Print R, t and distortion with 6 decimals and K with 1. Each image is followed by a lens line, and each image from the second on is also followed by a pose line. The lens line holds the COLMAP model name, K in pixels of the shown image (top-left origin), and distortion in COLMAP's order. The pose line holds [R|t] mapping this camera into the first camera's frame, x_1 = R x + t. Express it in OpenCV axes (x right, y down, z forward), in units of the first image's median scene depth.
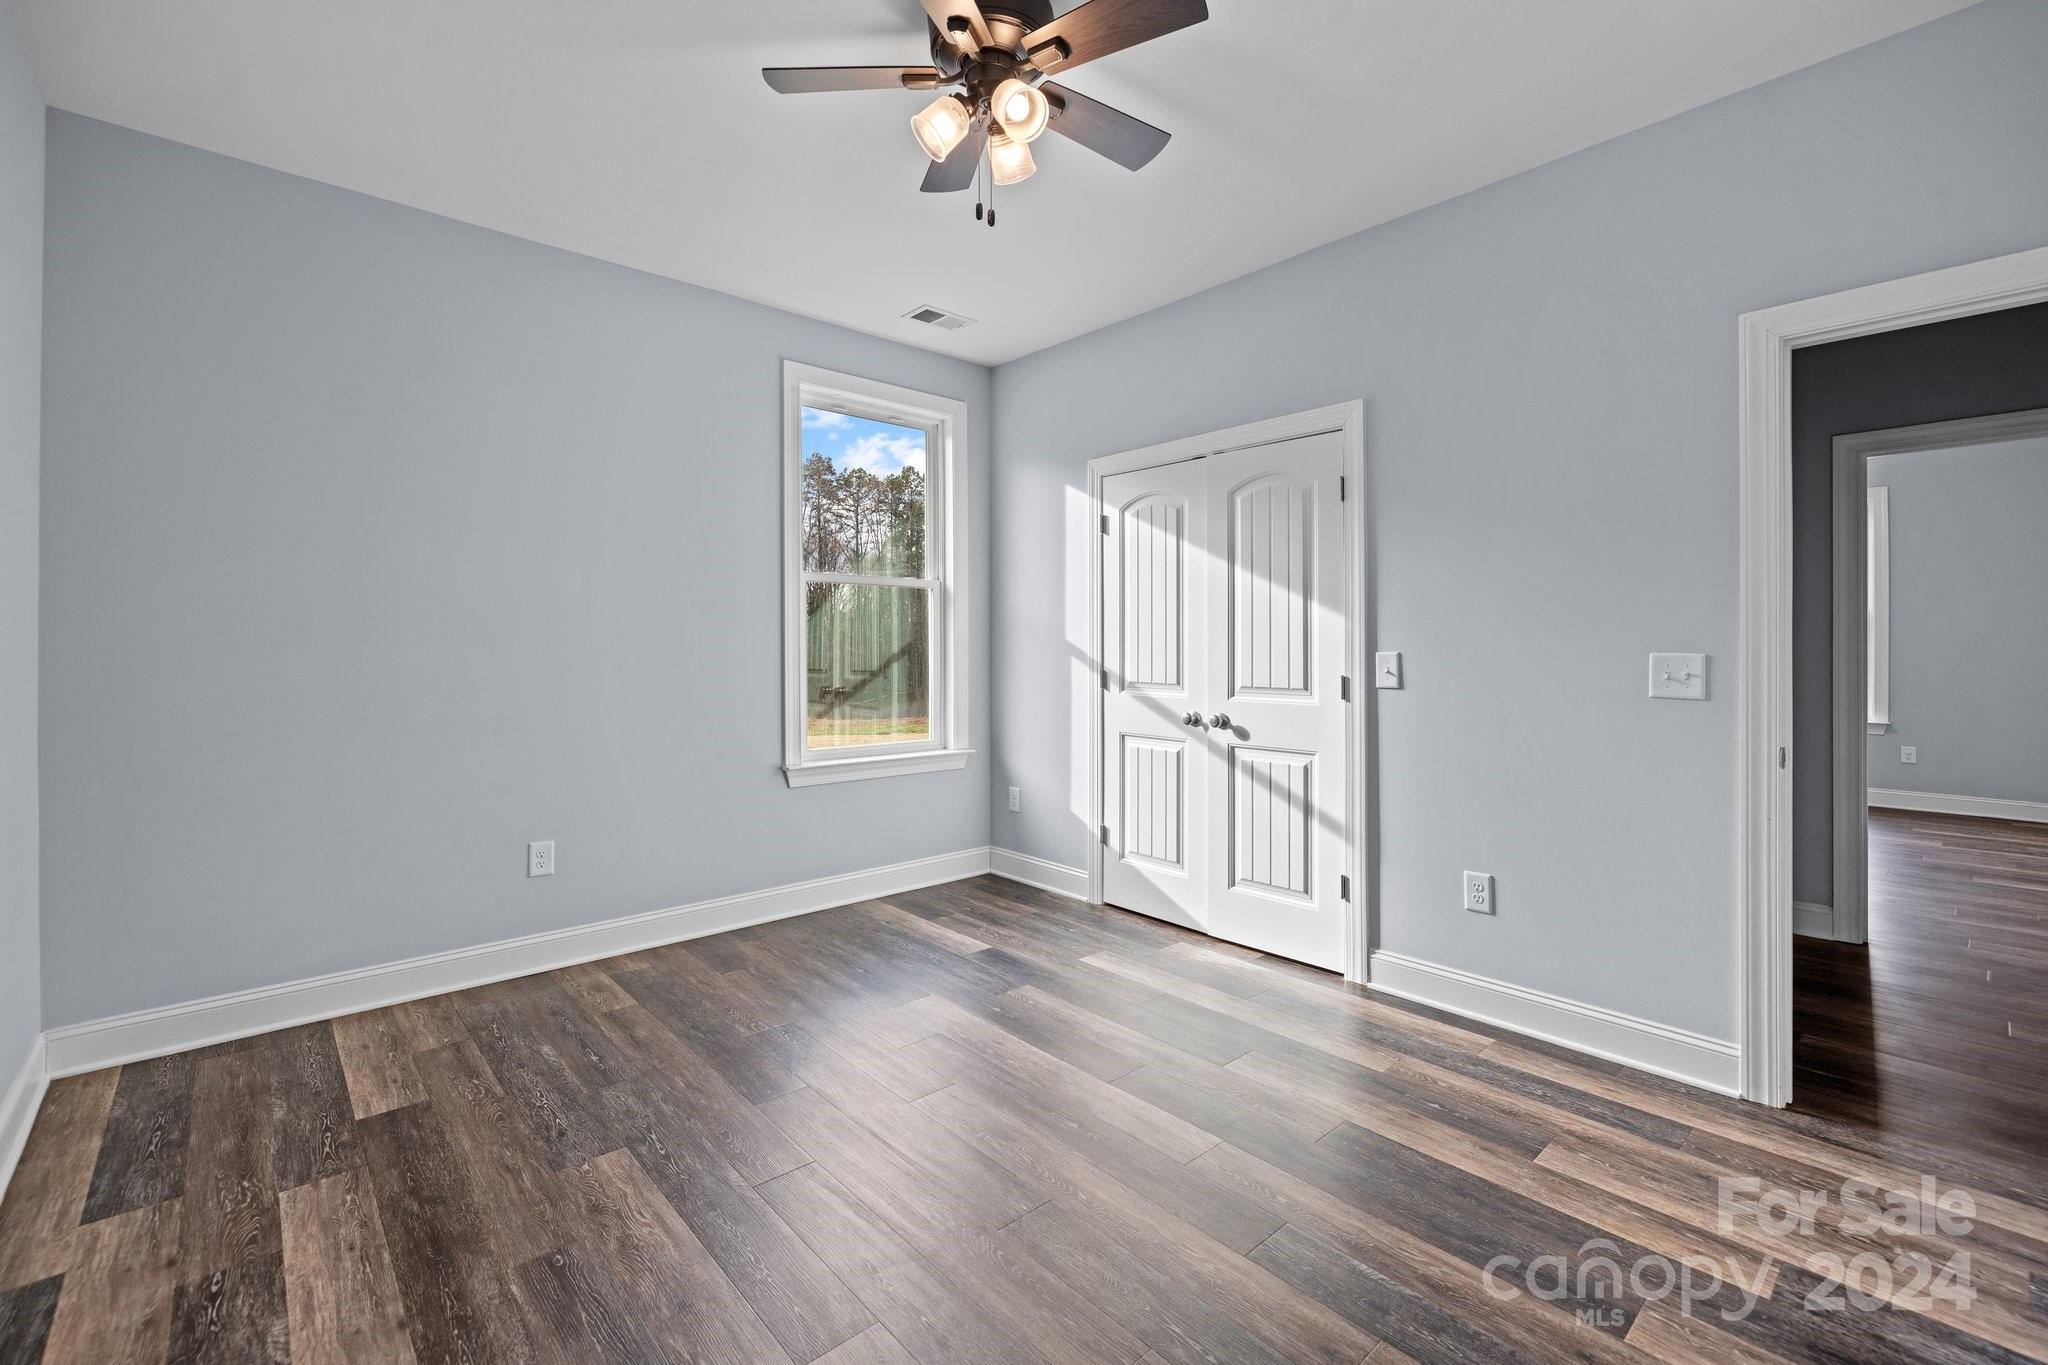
lens RADIAL K [[879.1, 0, 1019.3], [0, 879.1, 644.7], [0, 0, 1]] dist [-0.000405, -0.000300]
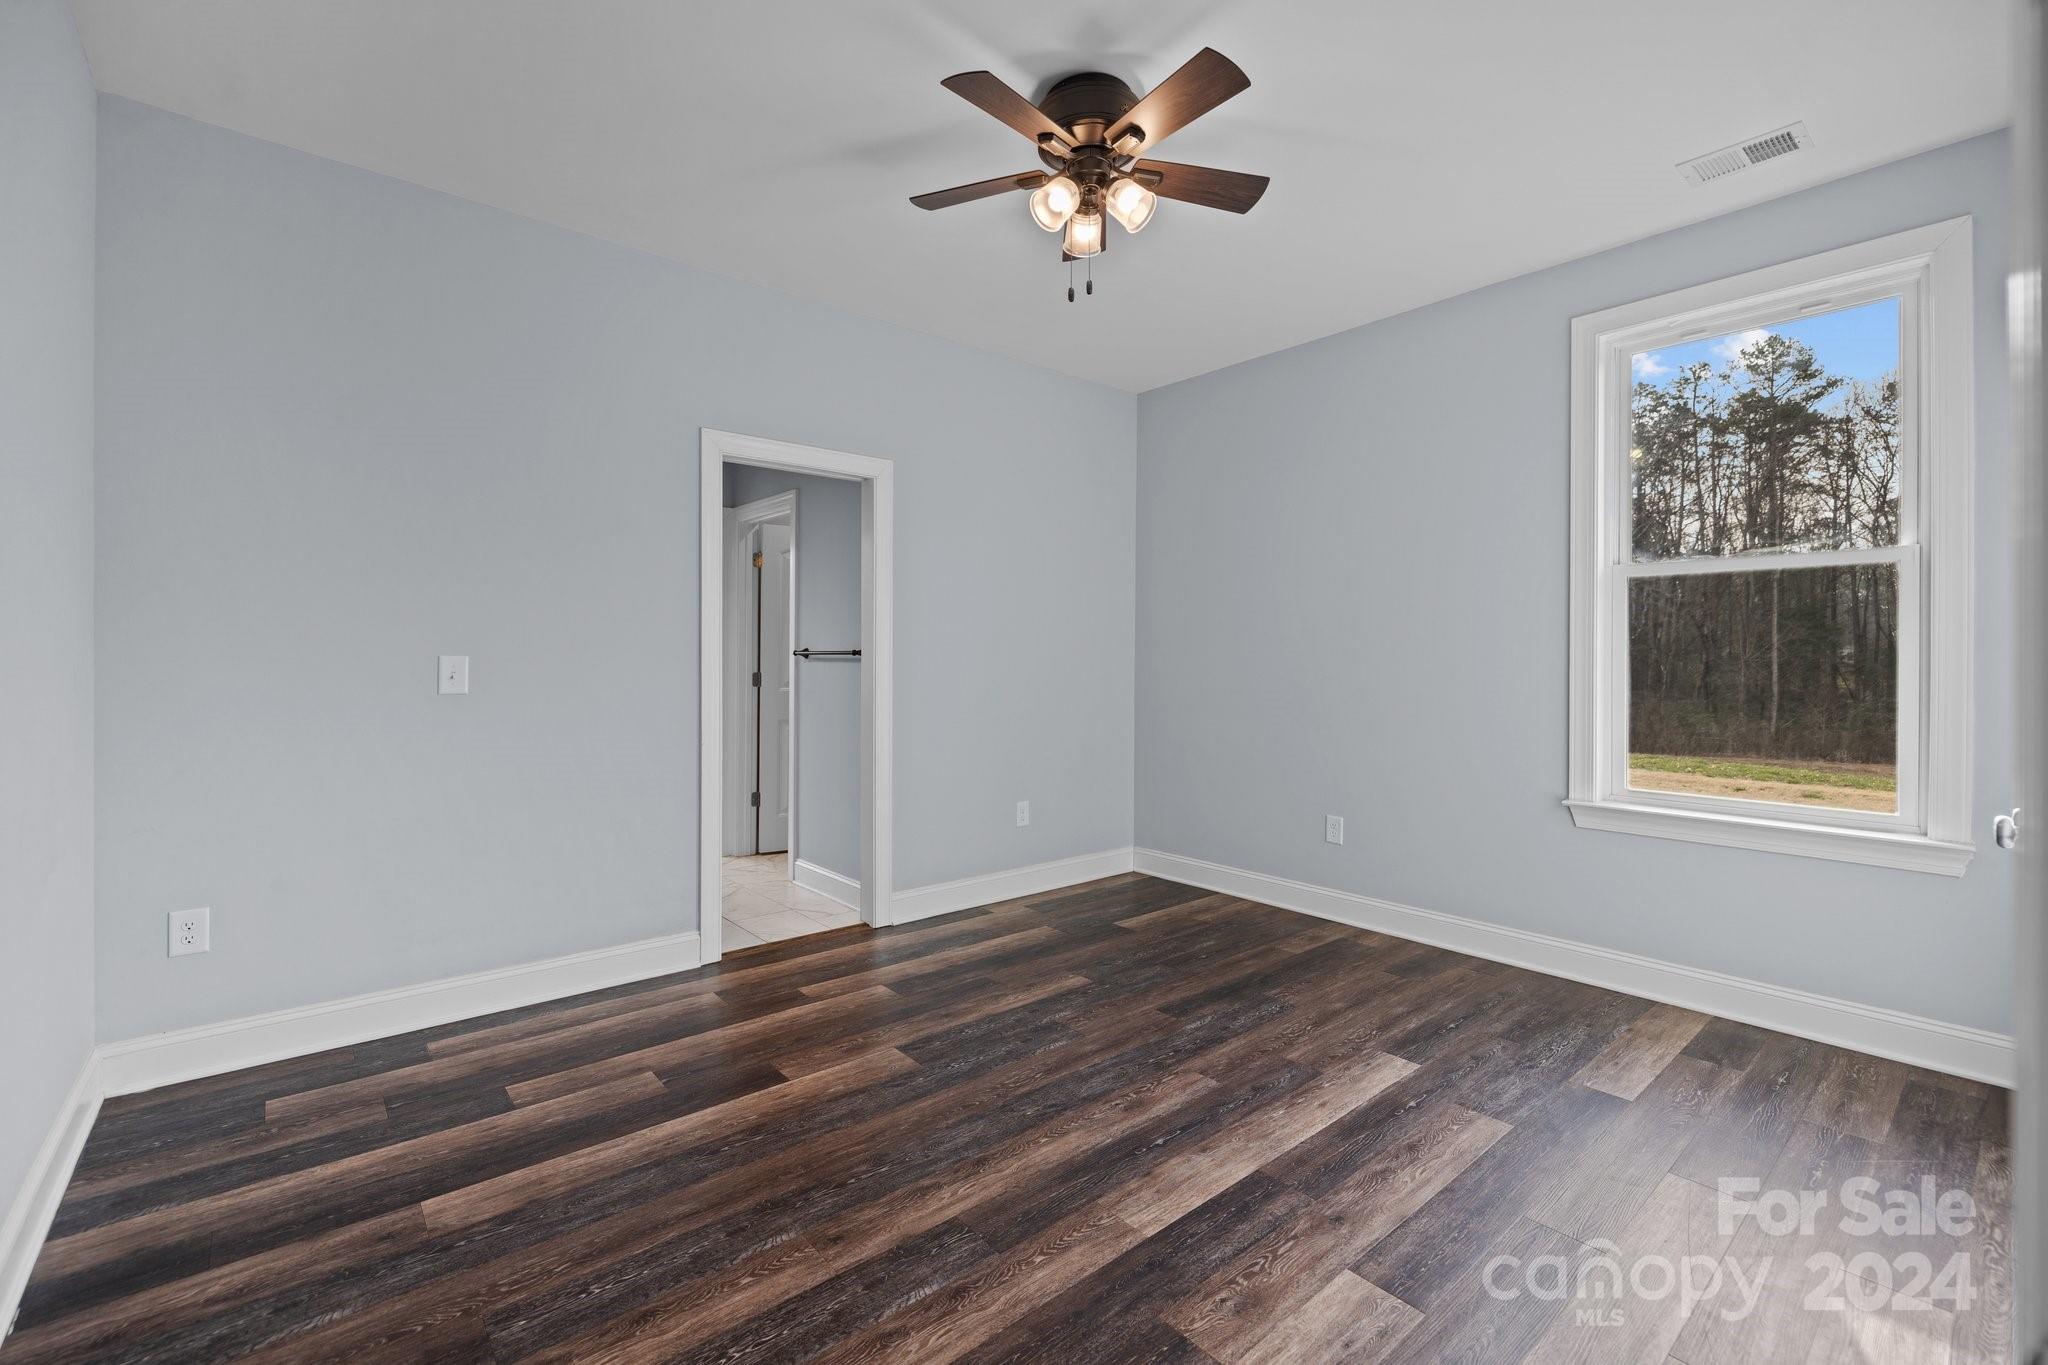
lens RADIAL K [[879.1, 0, 1021.1], [0, 879.1, 669.0], [0, 0, 1]] dist [-0.000405, -0.000300]
pose [[-0.027796, 0.008766, -0.999575, 0.777230], [-0.000647, 0.999961, 0.008787, 0.005611], [0.999613, 0.000891, -0.027790, 0.647134]]
